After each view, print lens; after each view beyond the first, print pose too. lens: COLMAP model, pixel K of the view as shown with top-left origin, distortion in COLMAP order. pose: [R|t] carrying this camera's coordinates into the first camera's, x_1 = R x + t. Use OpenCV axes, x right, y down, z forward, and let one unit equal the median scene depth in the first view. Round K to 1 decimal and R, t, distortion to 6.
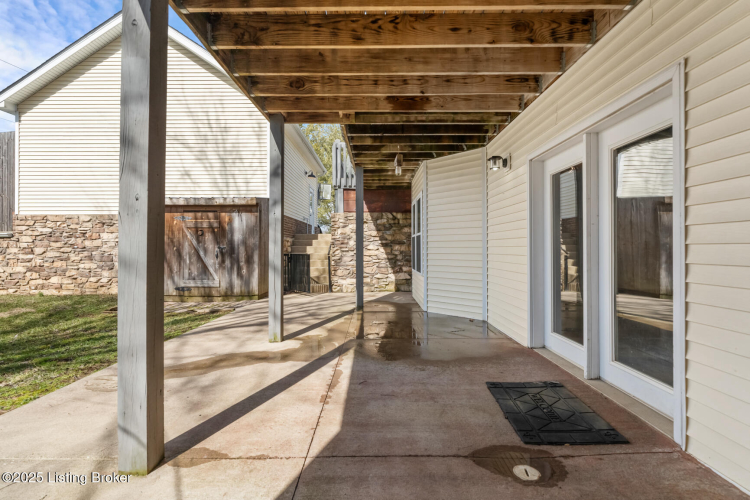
lens RADIAL K [[339.0, 0, 375.1], [0, 339.0, 248.5], [0, 0, 1]] dist [-0.001672, 0.000564]
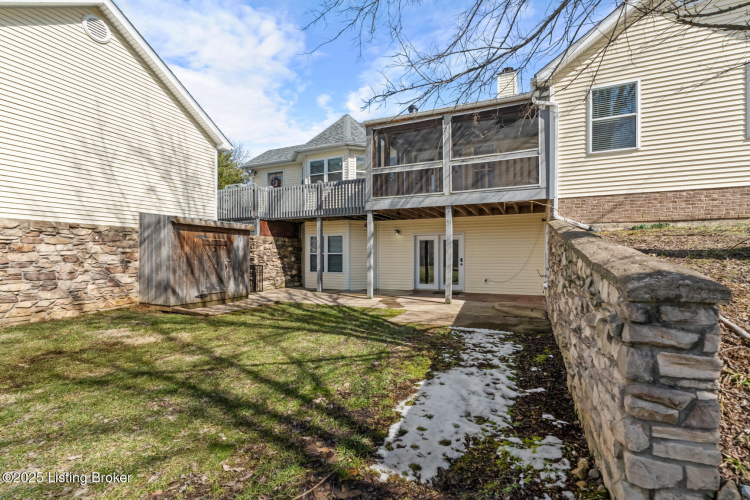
lens RADIAL K [[339.0, 0, 377.9], [0, 339.0, 254.5], [0, 0, 1]] dist [-0.001672, 0.000564]
pose [[0.408157, 0.006510, 0.912889, -1.209188], [-0.010174, 0.999945, -0.002581, -0.027576], [-0.912855, -0.008235, 0.408200, -0.043643]]
